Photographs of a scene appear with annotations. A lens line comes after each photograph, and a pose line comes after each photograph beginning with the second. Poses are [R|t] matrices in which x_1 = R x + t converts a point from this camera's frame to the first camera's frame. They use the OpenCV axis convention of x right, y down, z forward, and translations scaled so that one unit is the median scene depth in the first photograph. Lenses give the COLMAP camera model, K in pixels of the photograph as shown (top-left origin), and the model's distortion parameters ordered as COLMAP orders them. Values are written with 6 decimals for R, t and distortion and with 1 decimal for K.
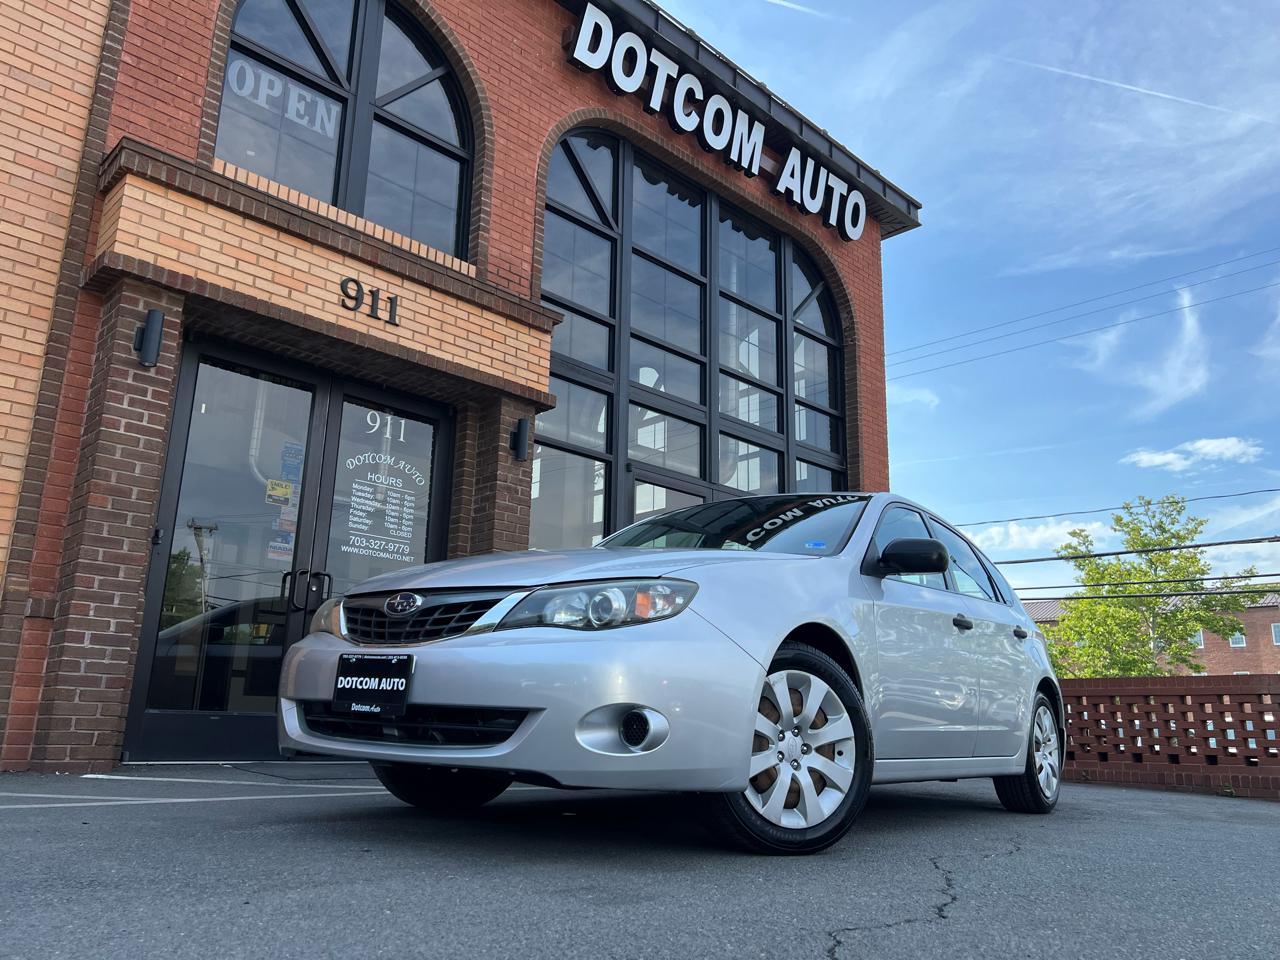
lens RADIAL K [[948.5, 0, 648.8], [0, 948.5, 485.5], [0, 0, 1]] dist [0.095539, -0.156568]
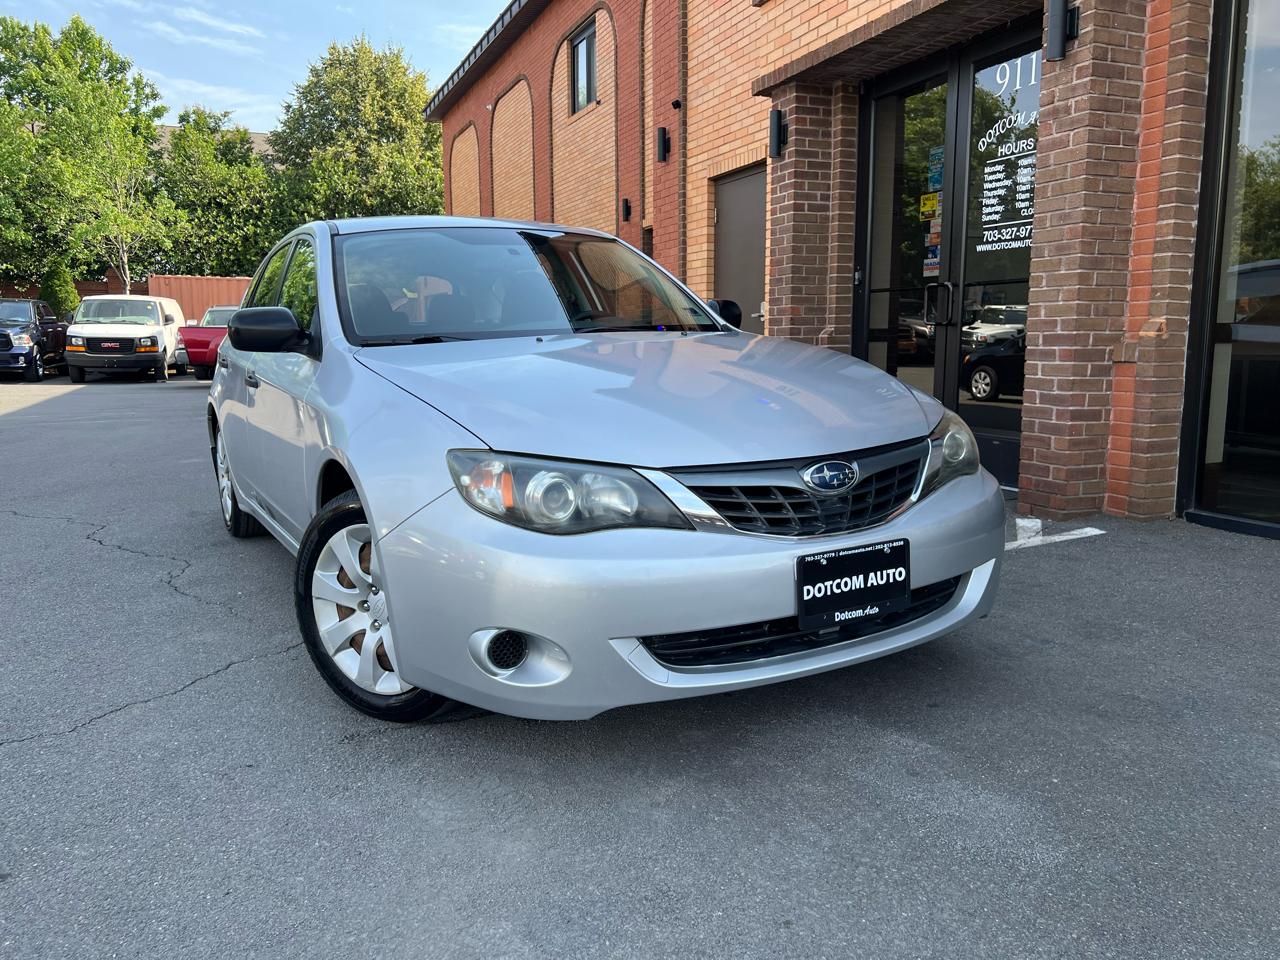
lens RADIAL K [[971.4, 0, 632.8], [0, 971.4, 482.7], [0, 0, 1]] dist [0.044323, -0.056987]
pose [[-0.374718, 0.117788, -0.919626, 0.627204], [0.235726, 0.971405, 0.028369, 0.167987], [0.896671, -0.206150, -0.391769, 0.984016]]
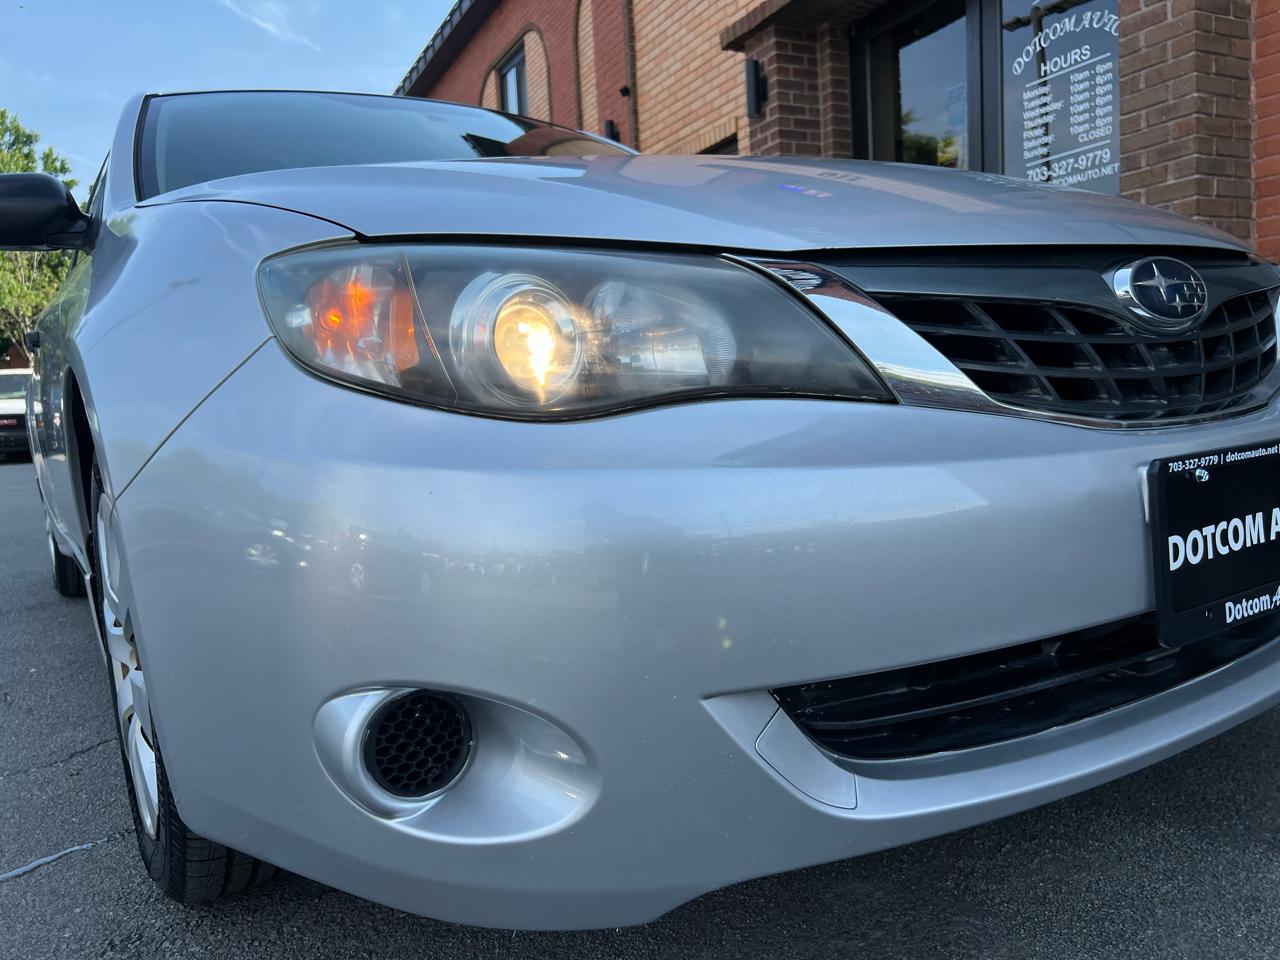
lens RADIAL K [[979.5, 0, 636.9], [0, 979.5, 480.9], [0, 0, 1]] dist [0.042107, -0.054567]
pose [[-0.315715, 0.068529, -0.946376, 0.459866], [0.284708, 0.958273, -0.025589, 0.199942], [0.905133, -0.277520, -0.322052, 0.883338]]
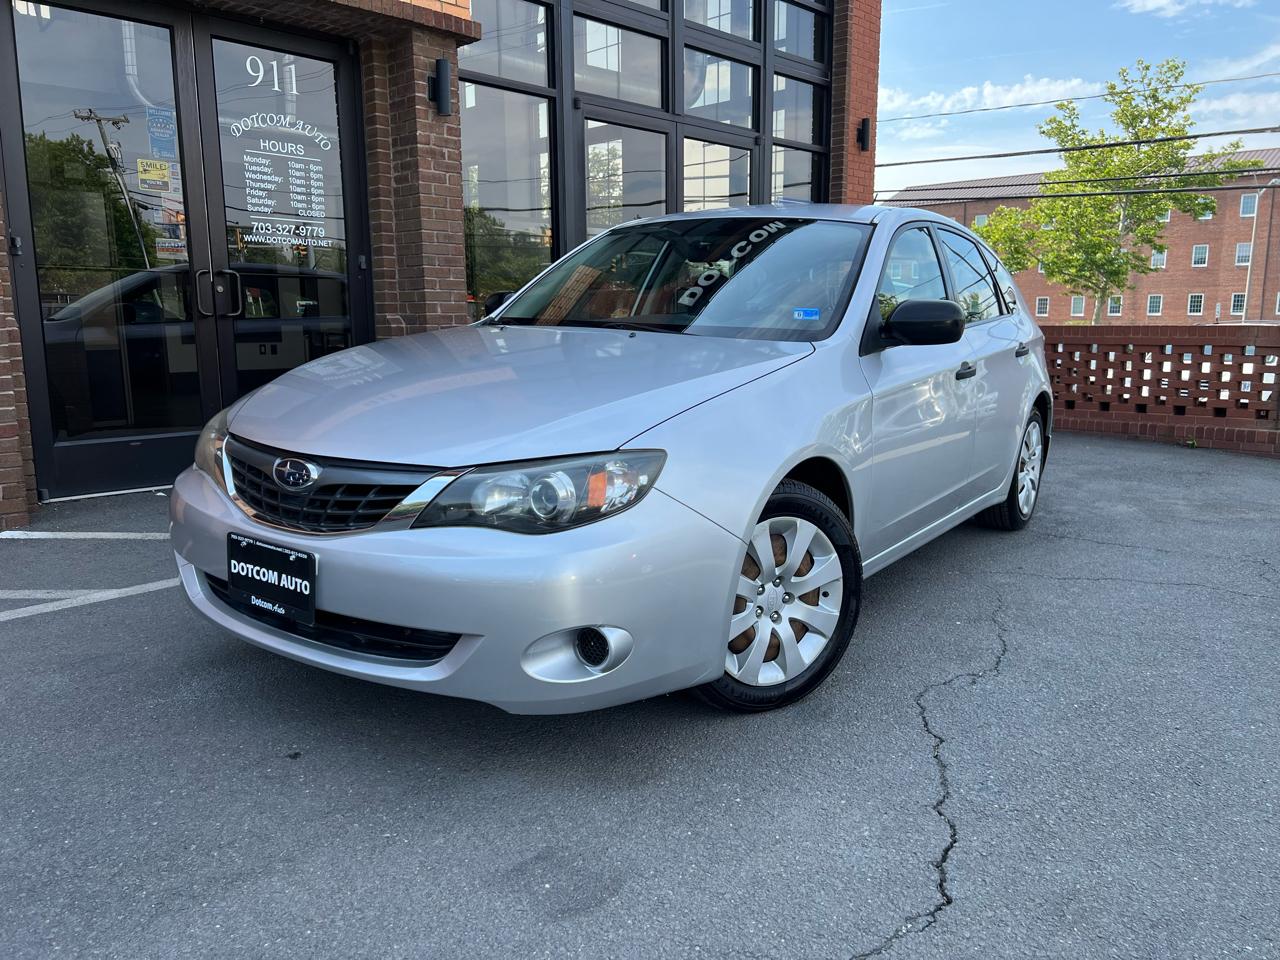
lens RADIAL K [[956.9, 0, 641.1], [0, 956.9, 478.8], [0, 0, 1]] dist [0.047841, -0.054745]
pose [[0.999178, -0.030558, 0.026629, 0.004038], [0.016948, 0.911768, 0.410356, -0.082570], [-0.036819, -0.409567, 0.911537, 0.107775]]
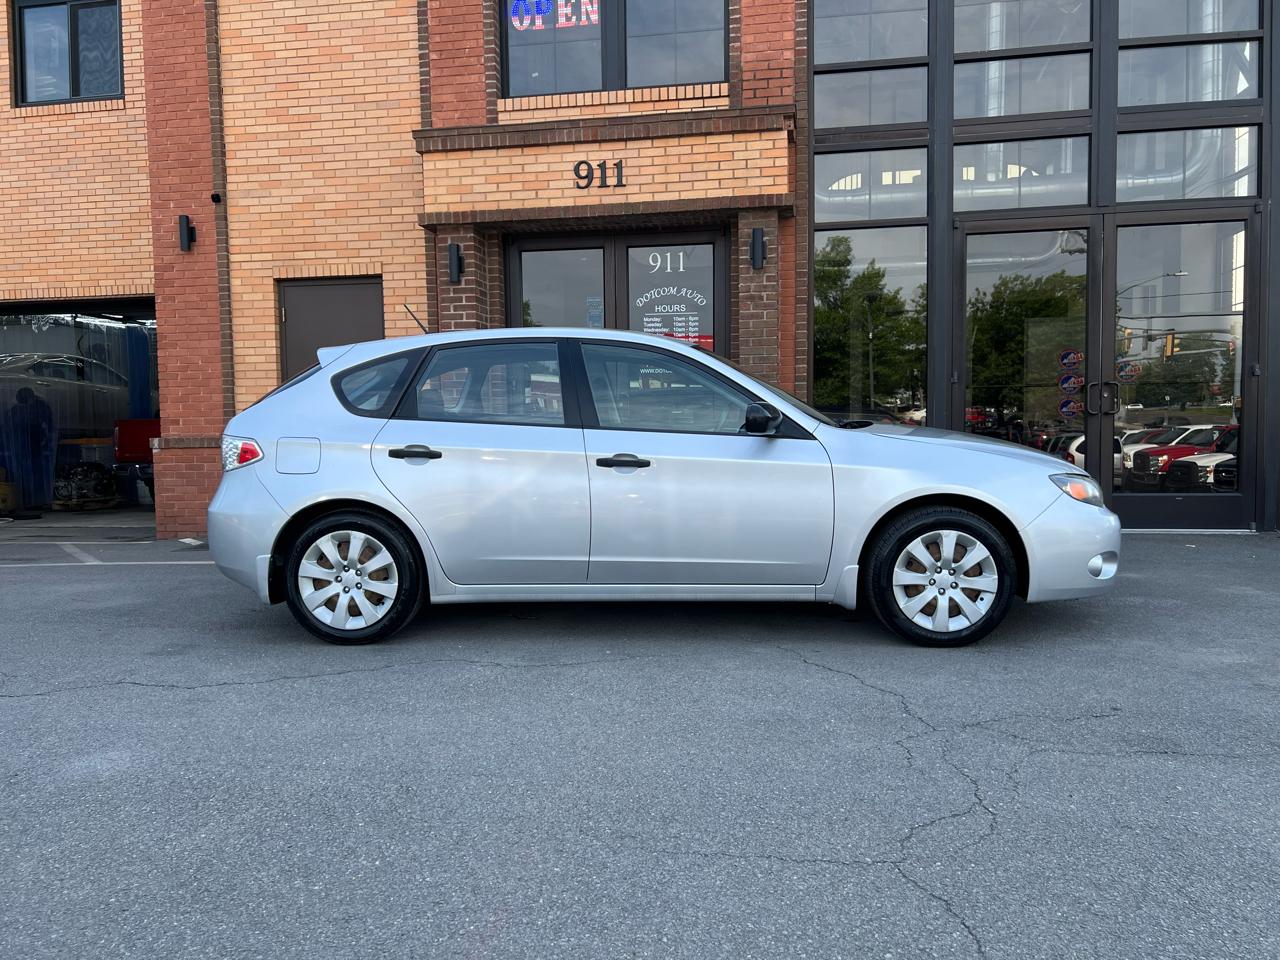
lens RADIAL K [[966.1, 0, 648.4], [0, 966.1, 483.5], [0, 0, 1]] dist [0.041467, -0.055211]
pose [[0.586734, 0.013838, -0.809662, 0.717154], [0.228244, 0.956490, 0.181747, -0.022759], [0.776948, -0.291437, 0.558046, 0.225048]]
